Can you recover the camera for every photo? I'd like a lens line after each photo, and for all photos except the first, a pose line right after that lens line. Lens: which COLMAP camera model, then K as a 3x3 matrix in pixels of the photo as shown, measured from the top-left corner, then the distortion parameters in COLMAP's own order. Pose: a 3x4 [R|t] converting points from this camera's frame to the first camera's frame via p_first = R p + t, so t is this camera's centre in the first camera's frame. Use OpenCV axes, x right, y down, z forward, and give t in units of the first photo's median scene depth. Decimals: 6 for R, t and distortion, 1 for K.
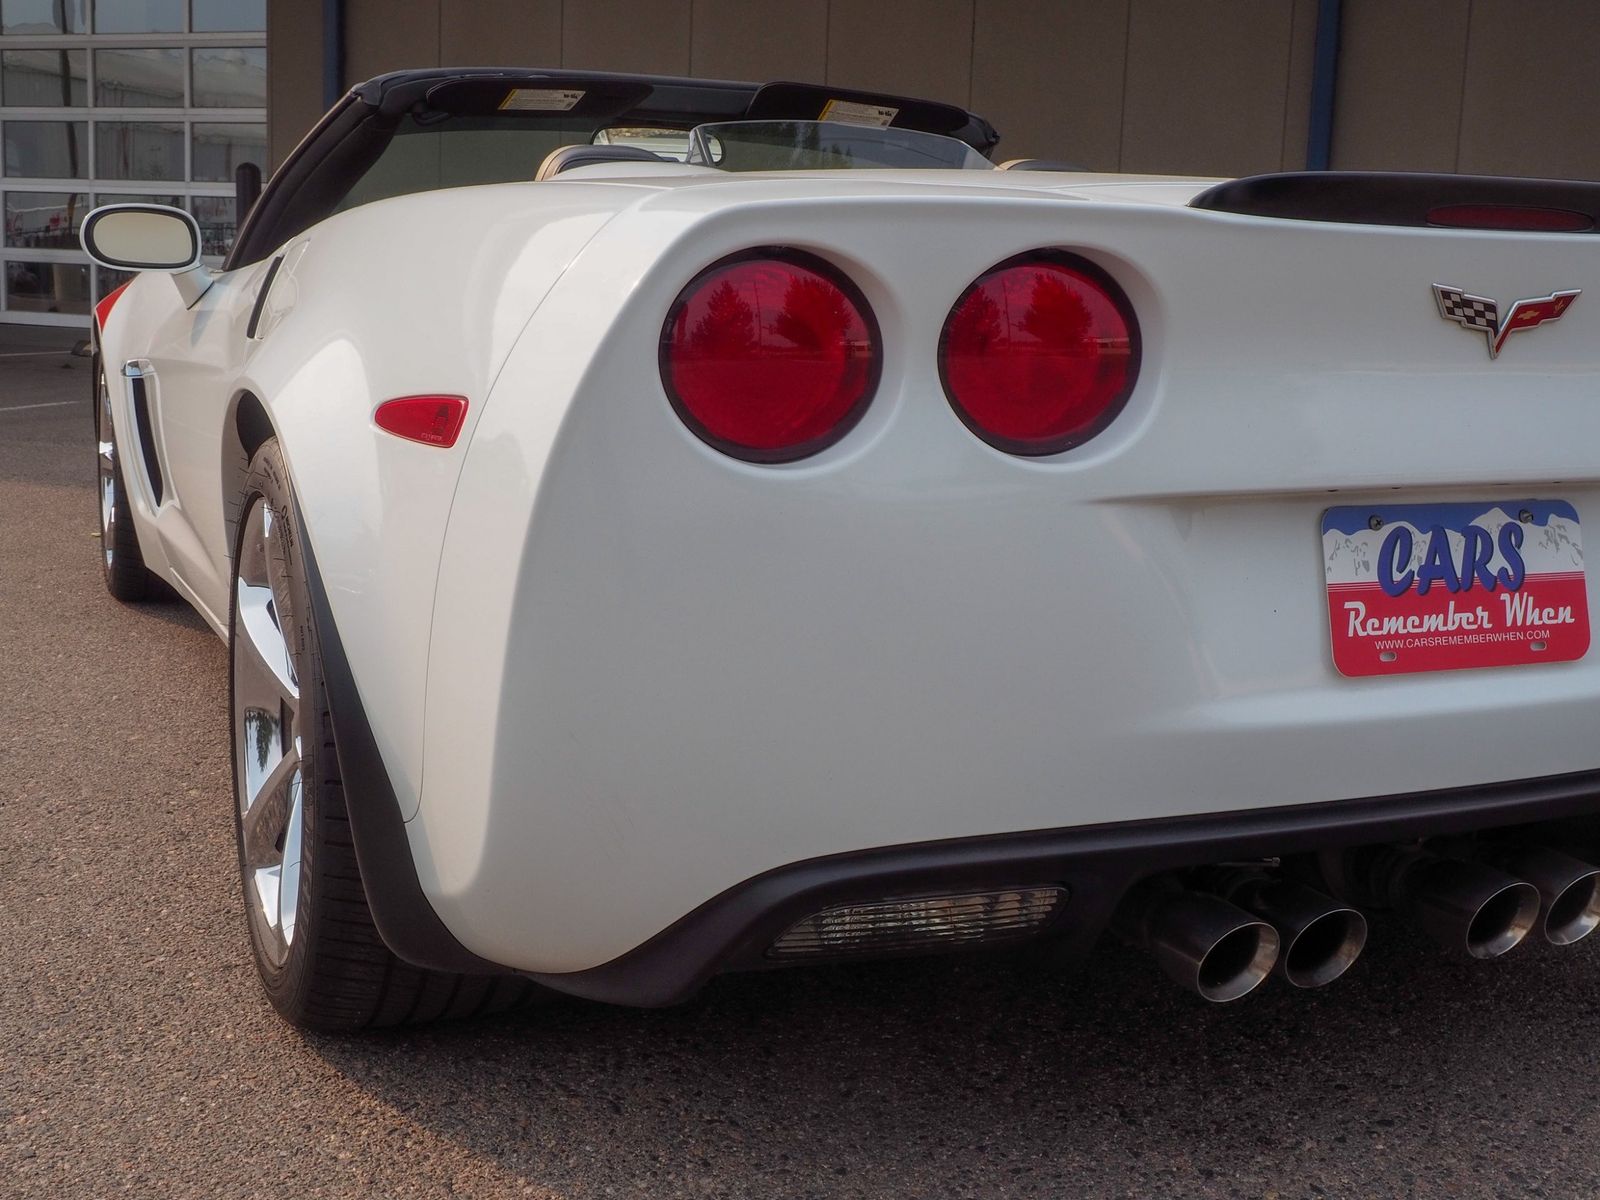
lens RADIAL K [[1884.6, 0, 793.6], [0, 1884.6, 572.8], [0, 0, 1]] dist [0.000016, 0.012294]
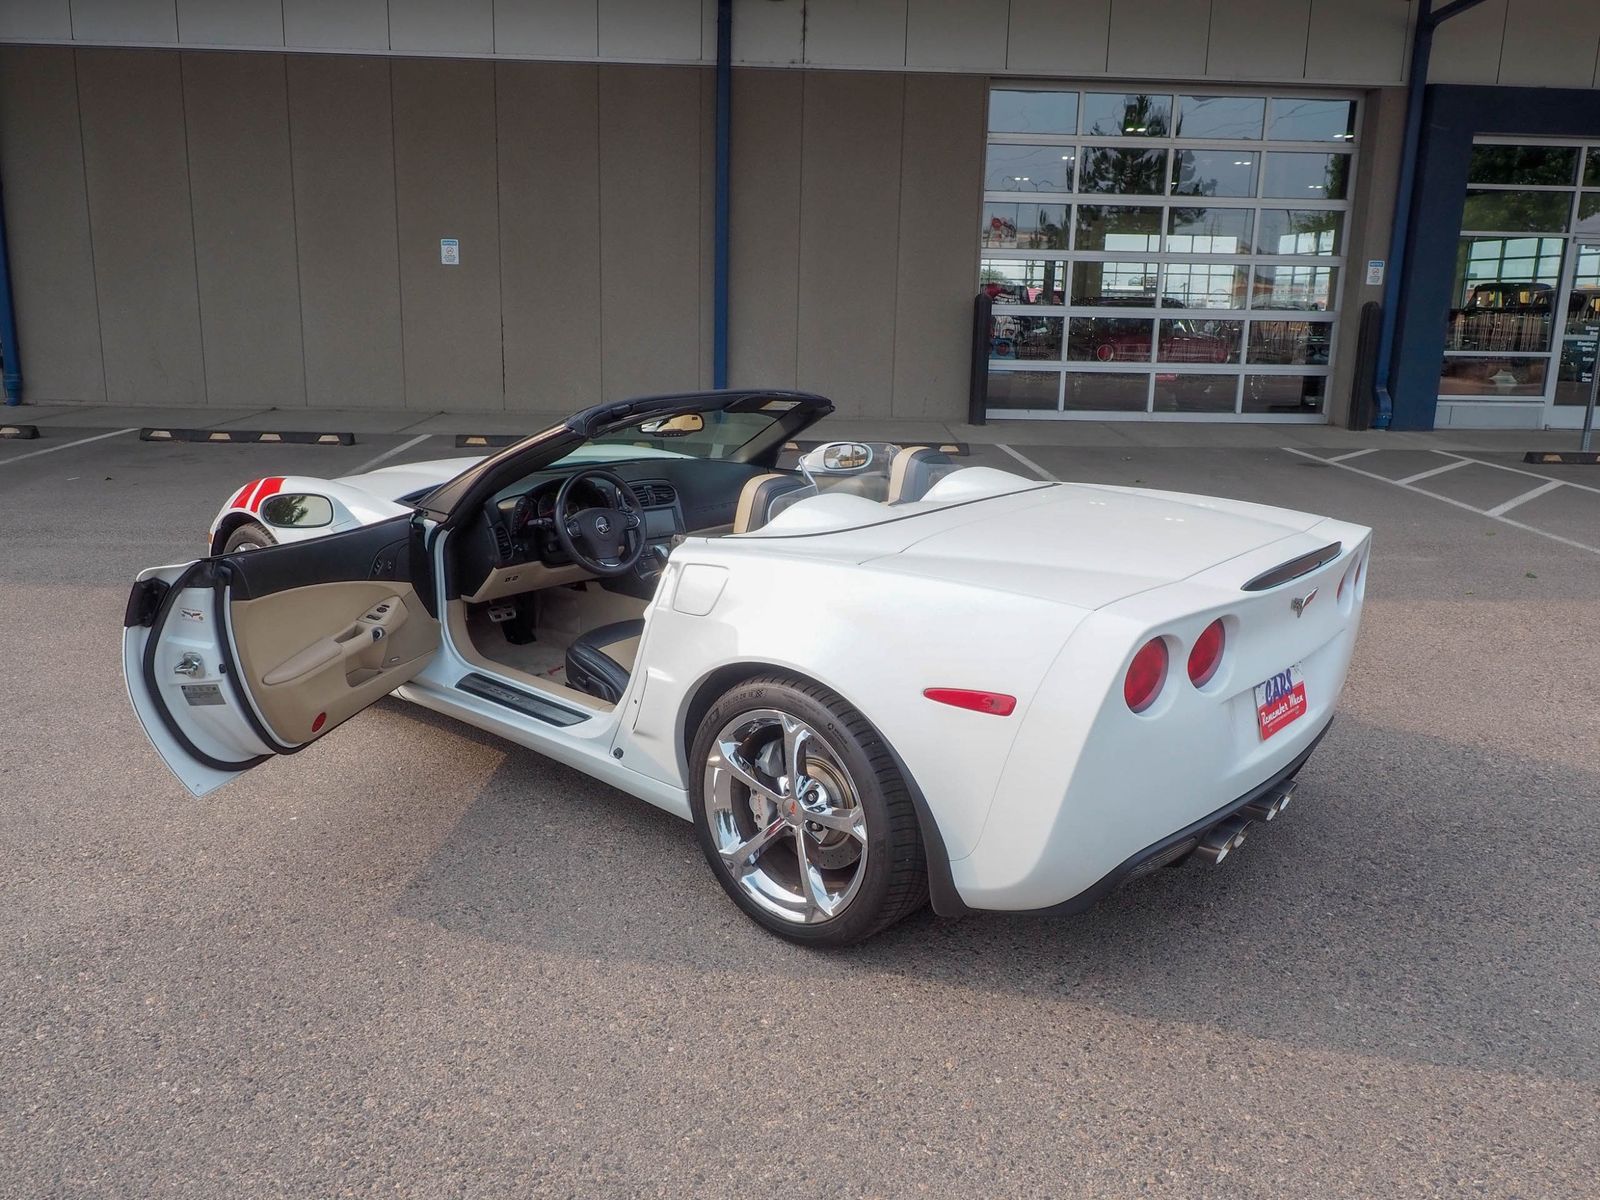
lens RADIAL K [[1234.5, 0, 807.0], [0, 1234.5, 585.6], [0, 0, 1]] dist [0.000101, -0.014876]
pose [[0.901835, -0.109554, 0.417960, -0.983069], [0.071195, 0.991778, 0.106342, -0.389785], [-0.426174, -0.066146, 0.902220, -0.299232]]
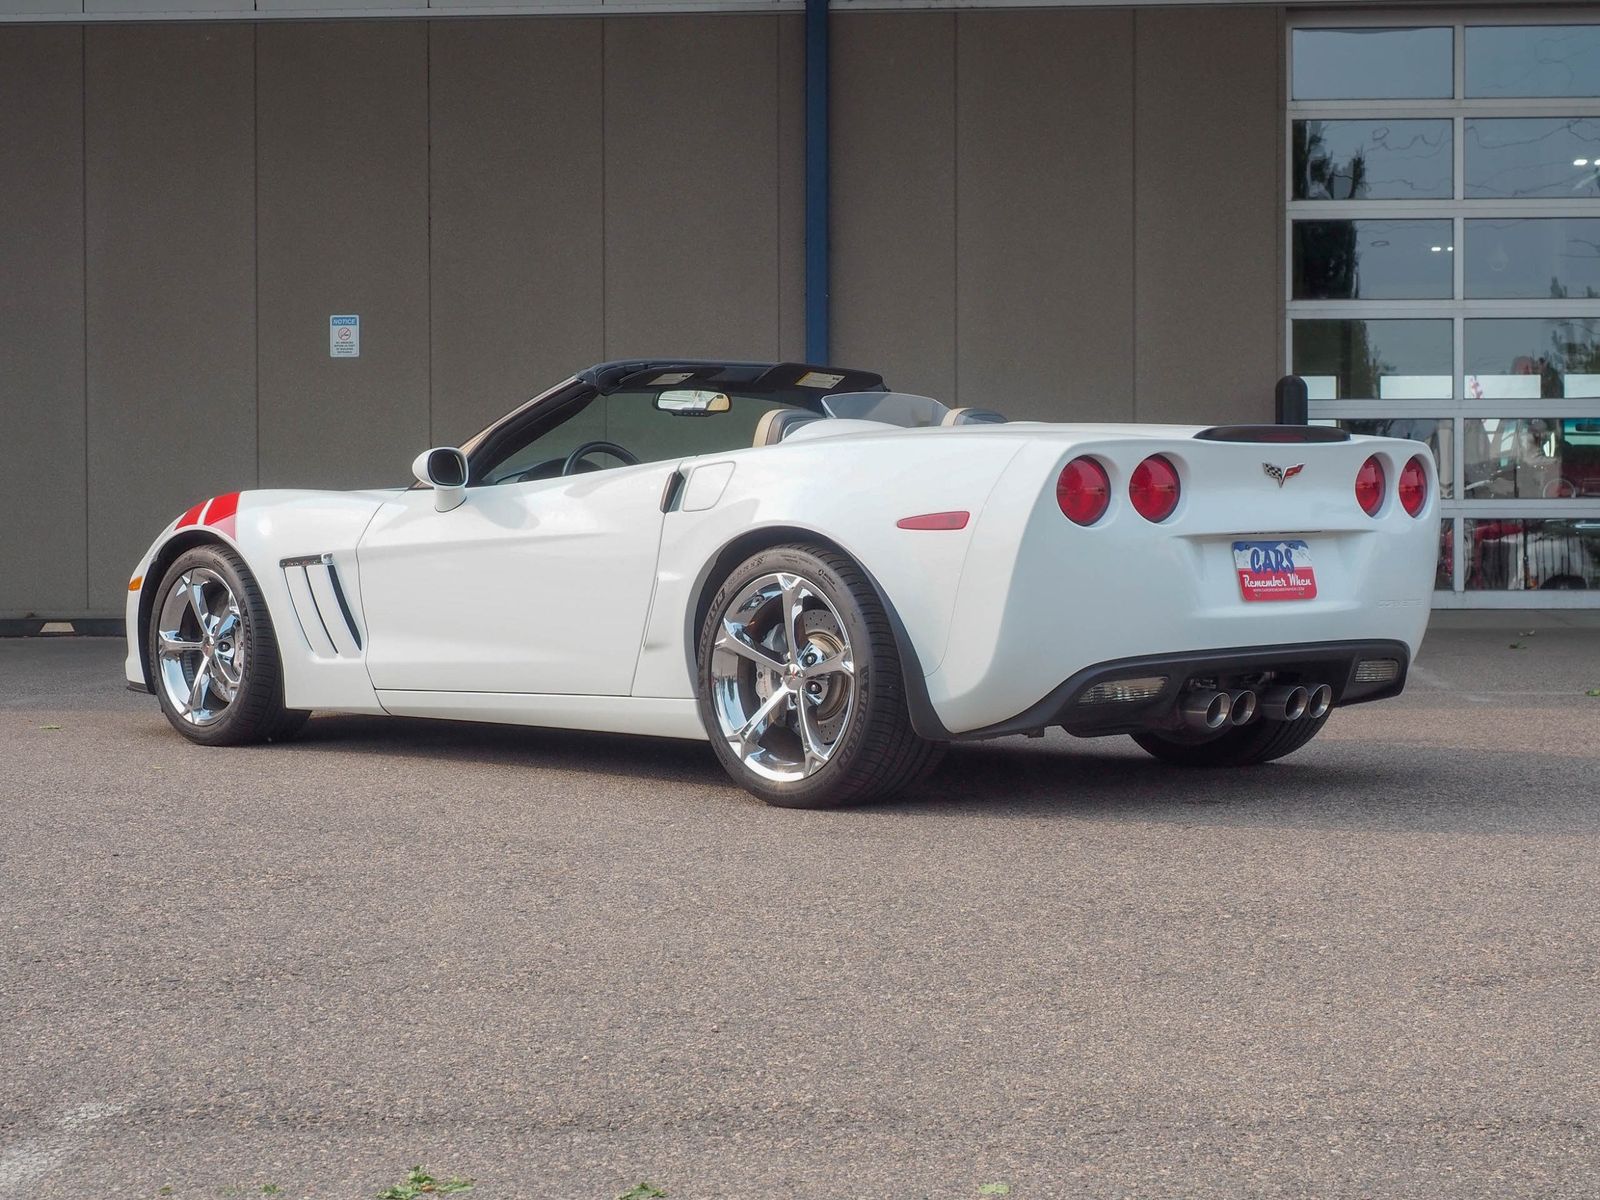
lens RADIAL K [[3149.9, 0, 800.0], [0, 3149.9, 600.0], [0, 0, 1]] dist [-0.023063, -0.273456]
pose [[0.938602, -0.044093, 0.342173, -1.866060], [0.087598, 0.989755, -0.112744, 0.505521], [-0.333696, 0.135796, 0.932849, -3.038452]]
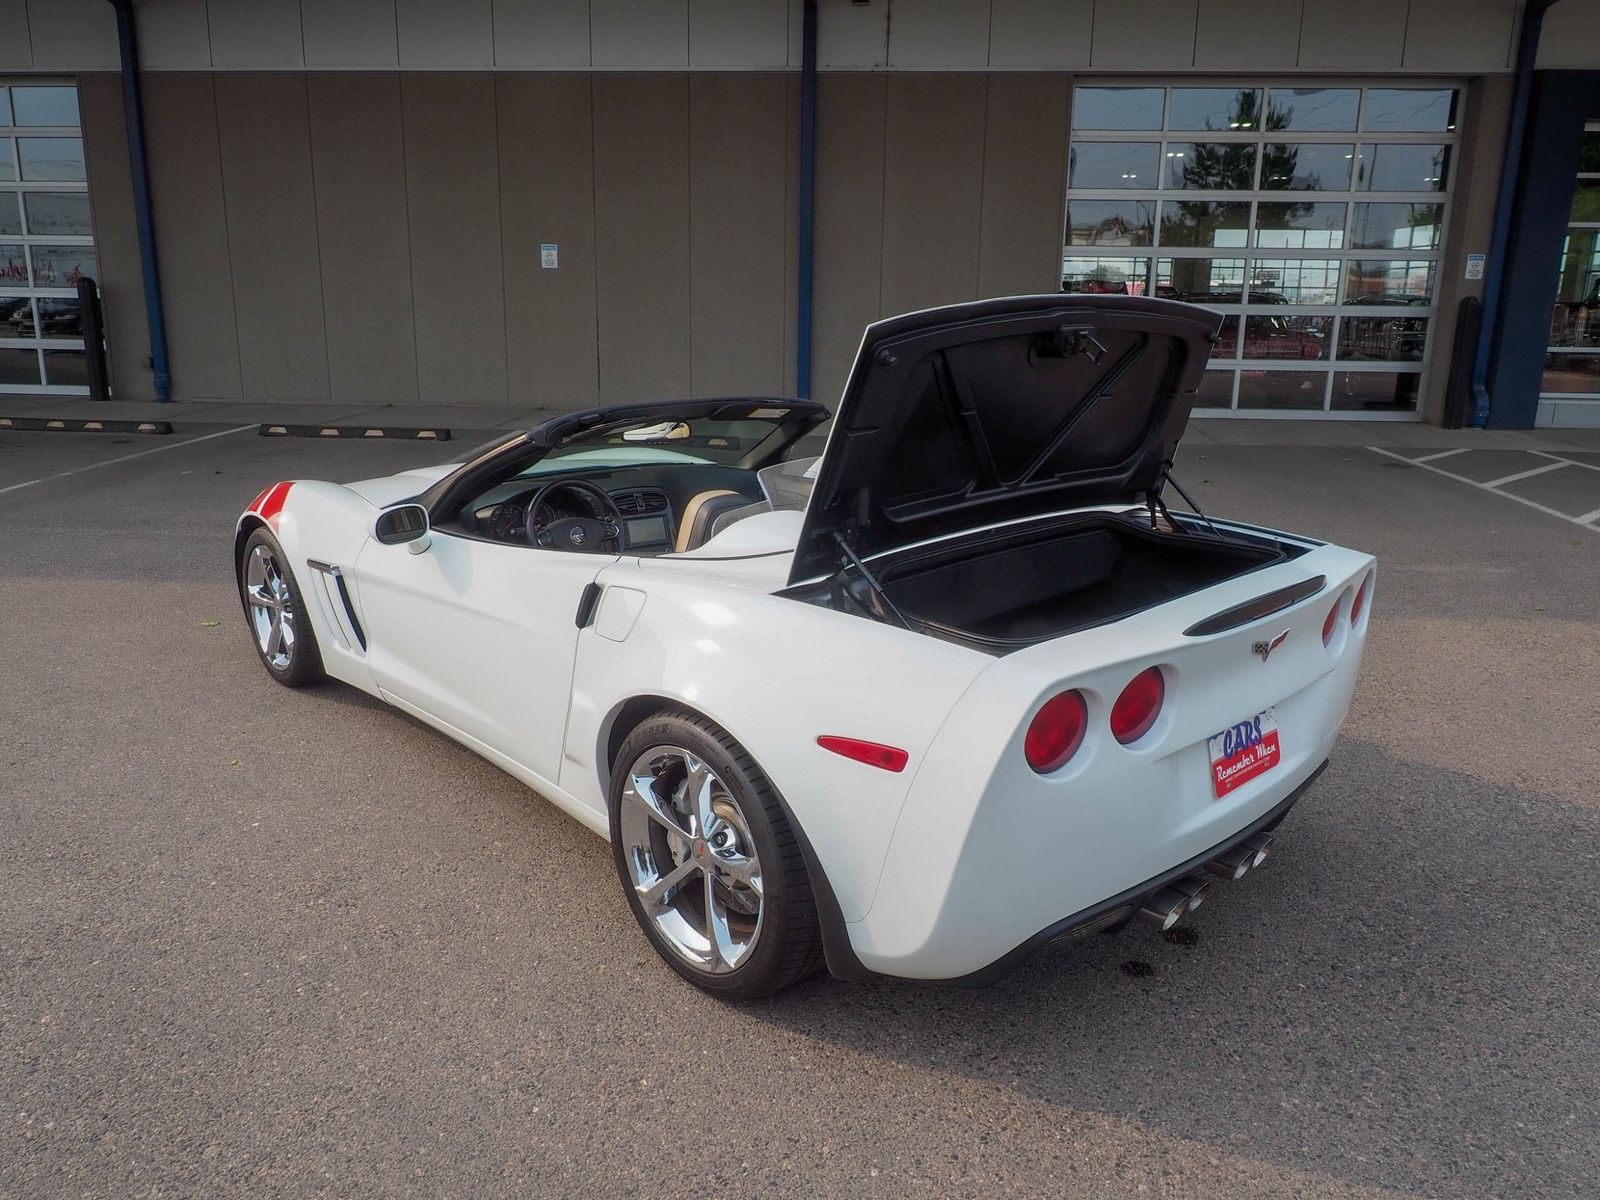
lens RADIAL K [[1165.4, 0, 795.3], [0, 1165.4, 589.6], [0, 0, 1]] dist [-0.018616, 0.004796]
pose [[0.944606, -0.100090, 0.312572, -0.645295], [0.066108, 0.990869, 0.117510, -0.411138], [-0.321480, -0.090337, 0.942598, -0.210644]]
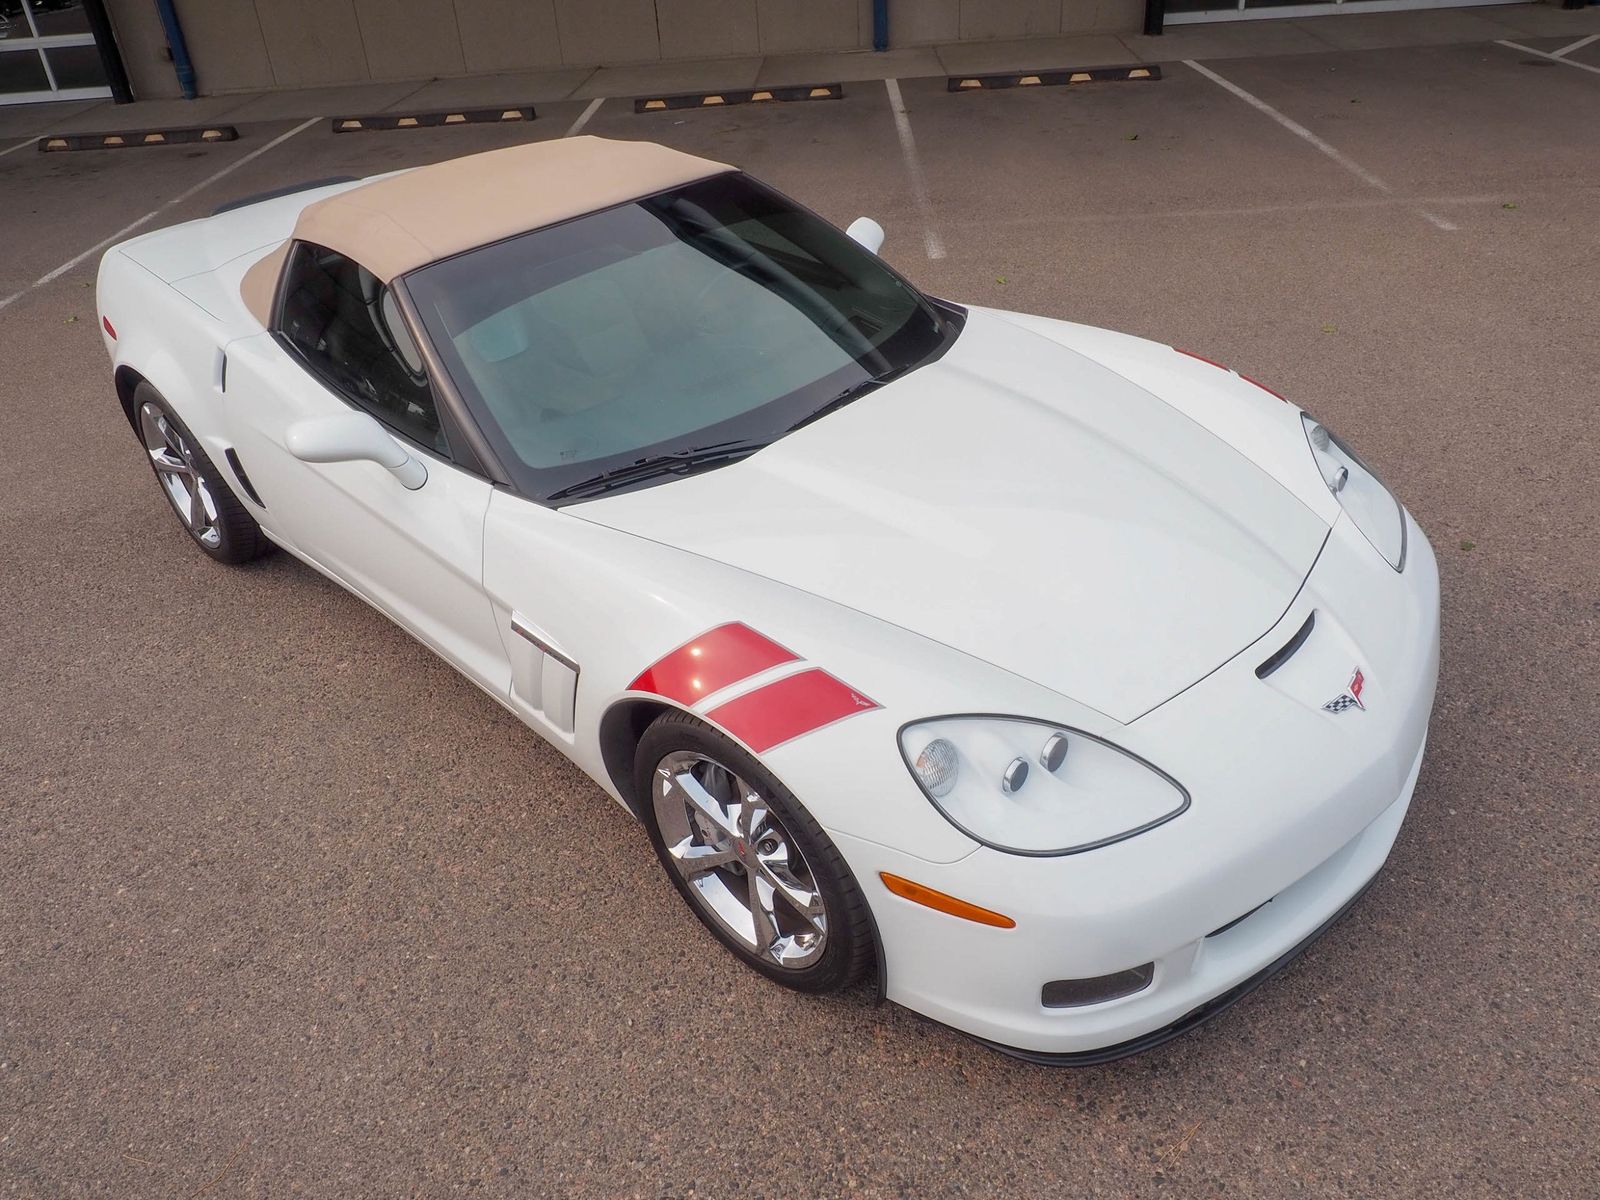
lens RADIAL K [[1165.4, 0, 795.3], [0, 1165.4, 589.6], [0, 0, 1]] dist [-0.018616, 0.004796]
pose [[0.922439, -0.276678, 0.269360, -1.394049], [0.148521, 0.898123, 0.413904, -0.691344], [-0.356437, -0.341796, 0.869556, -0.069024]]
